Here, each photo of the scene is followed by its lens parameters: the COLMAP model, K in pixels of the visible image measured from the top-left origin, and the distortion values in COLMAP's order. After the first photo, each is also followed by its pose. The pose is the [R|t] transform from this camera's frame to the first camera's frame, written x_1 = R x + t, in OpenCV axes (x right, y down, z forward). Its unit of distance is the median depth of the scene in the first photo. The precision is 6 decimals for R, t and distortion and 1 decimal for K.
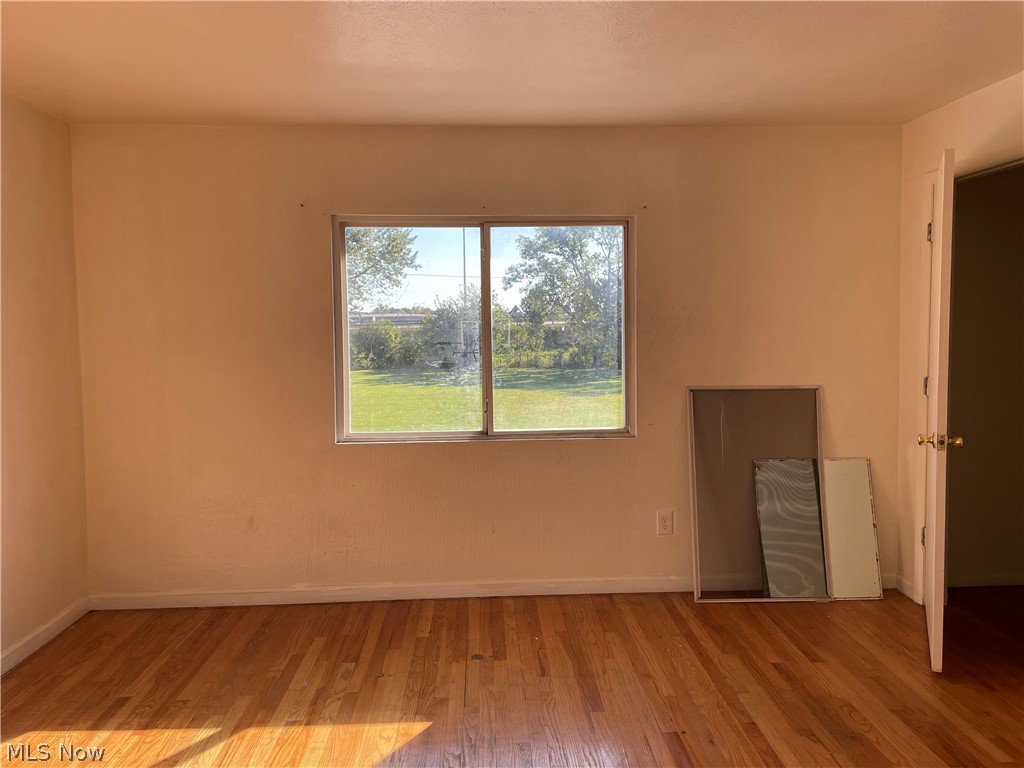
lens RADIAL K [[771.6, 0, 504.2], [0, 771.6, 377.6], [0, 0, 1]] dist [0.060703, -0.054222]
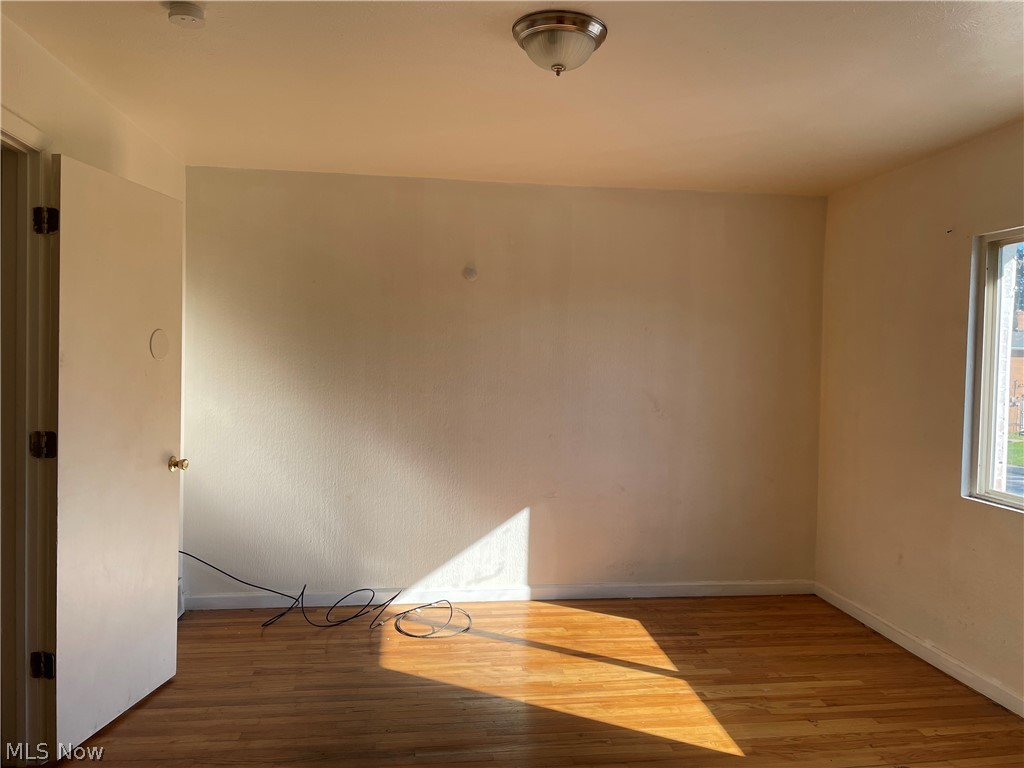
lens RADIAL K [[771.6, 0, 509.8], [0, 771.6, 385.2], [0, 0, 1]] dist [0.060703, -0.054222]
pose [[0.092440, 0.052886, -0.994313, 0.717003], [-0.076540, 0.996011, 0.045860, -0.048963], [0.992772, 0.071865, 0.096119, 0.471325]]
